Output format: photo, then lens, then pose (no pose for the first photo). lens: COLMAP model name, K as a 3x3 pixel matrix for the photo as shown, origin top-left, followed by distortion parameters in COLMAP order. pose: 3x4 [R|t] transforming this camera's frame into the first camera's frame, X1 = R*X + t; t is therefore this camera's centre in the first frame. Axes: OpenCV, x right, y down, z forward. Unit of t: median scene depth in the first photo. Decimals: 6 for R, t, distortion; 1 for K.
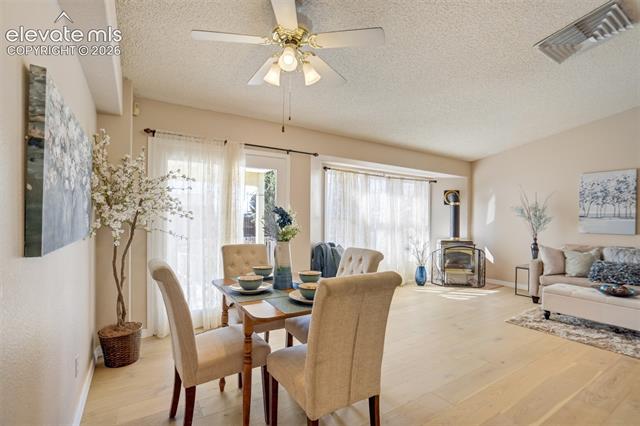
lens RADIAL K [[299.1, 0, 319.3], [0, 299.1, 220.1], [0, 0, 1]] dist [-0.043370, 0.023352]
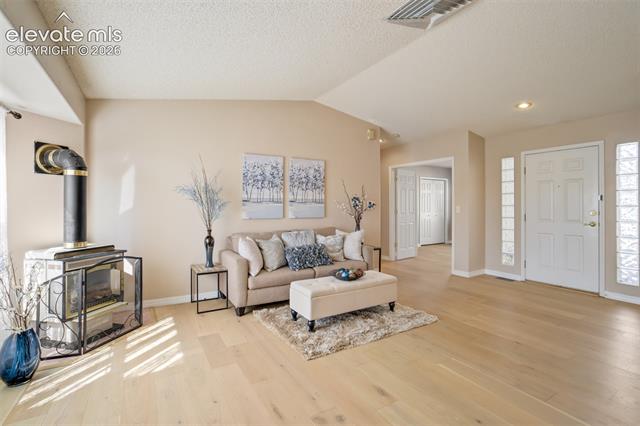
lens RADIAL K [[305.8, 0, 320.7], [0, 305.8, 202.6], [0, 0, 1]] dist [-0.020594, 0.000502]
pose [[0.022821, -0.001578, 0.999738, -0.040121], [0.003334, 0.999993, 0.001502, -0.007861], [-0.999734, 0.003299, 0.022826, 0.802939]]
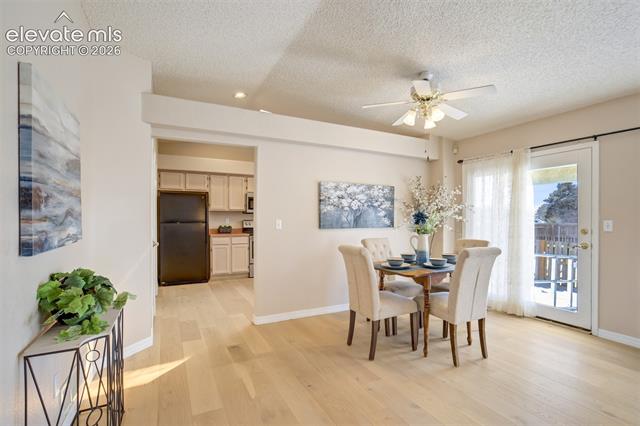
lens RADIAL K [[299.1, 0, 319.3], [0, 299.1, 220.1], [0, 0, 1]] dist [-0.043370, 0.023352]
pose [[-0.085654, -0.002733, -0.996321, 0.690693], [-0.007155, 0.999972, -0.002127, 0.002556], [0.996299, 0.006946, -0.085671, 0.294308]]
